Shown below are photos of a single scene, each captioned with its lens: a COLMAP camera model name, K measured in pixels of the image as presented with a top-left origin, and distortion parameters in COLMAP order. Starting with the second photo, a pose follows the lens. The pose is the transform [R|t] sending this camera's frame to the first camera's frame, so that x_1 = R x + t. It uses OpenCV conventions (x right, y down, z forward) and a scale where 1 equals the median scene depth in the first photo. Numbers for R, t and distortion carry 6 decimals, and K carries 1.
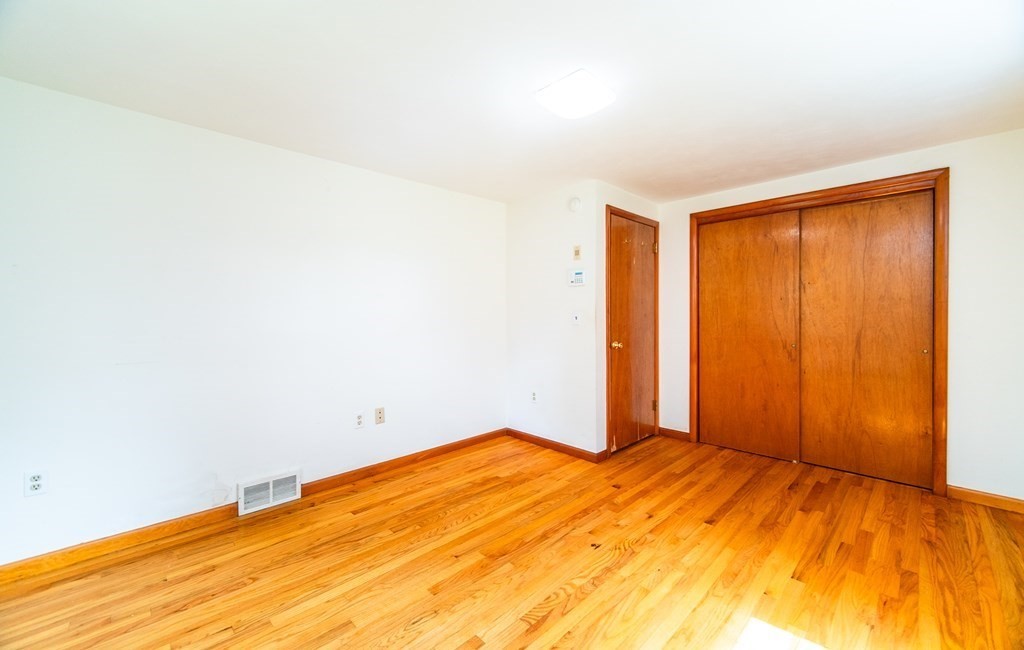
lens RADIAL K [[407.6, 0, 512.0], [0, 407.6, 318.5], [0, 0, 1]] dist [-0.000639, 0.000023]
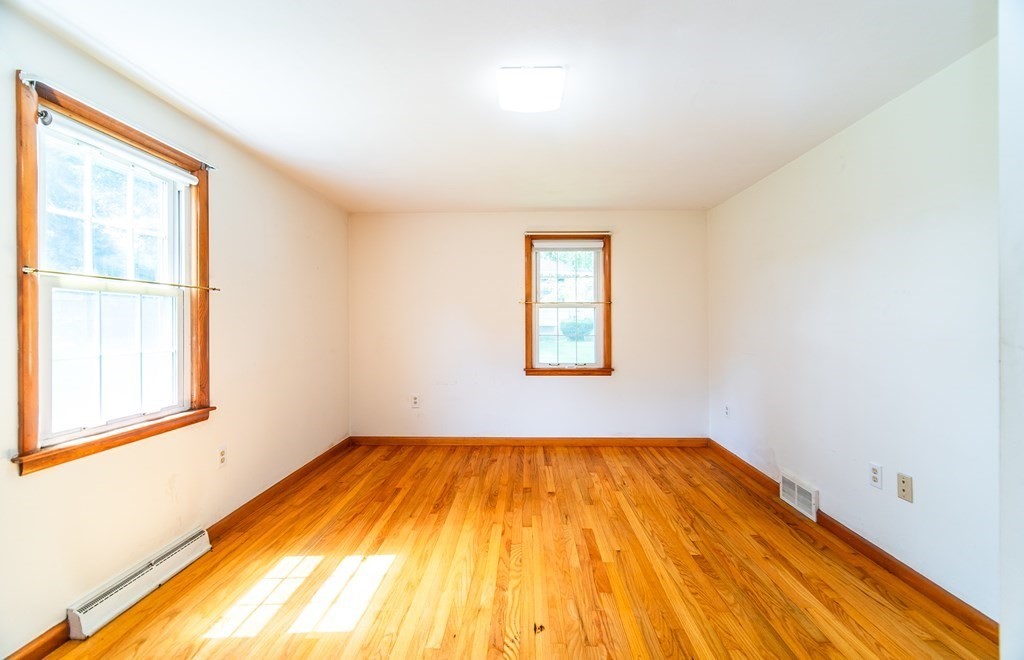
lens RADIAL K [[410.6, 0, 521.4], [0, 410.6, 326.0], [0, 0, 1]] dist [-0.000165, 0.000124]
pose [[-0.705596, 0.011681, -0.708518, 0.615099], [-0.004605, 0.999767, 0.021069, -0.017106], [0.708599, 0.018129, -0.705378, 1.214389]]
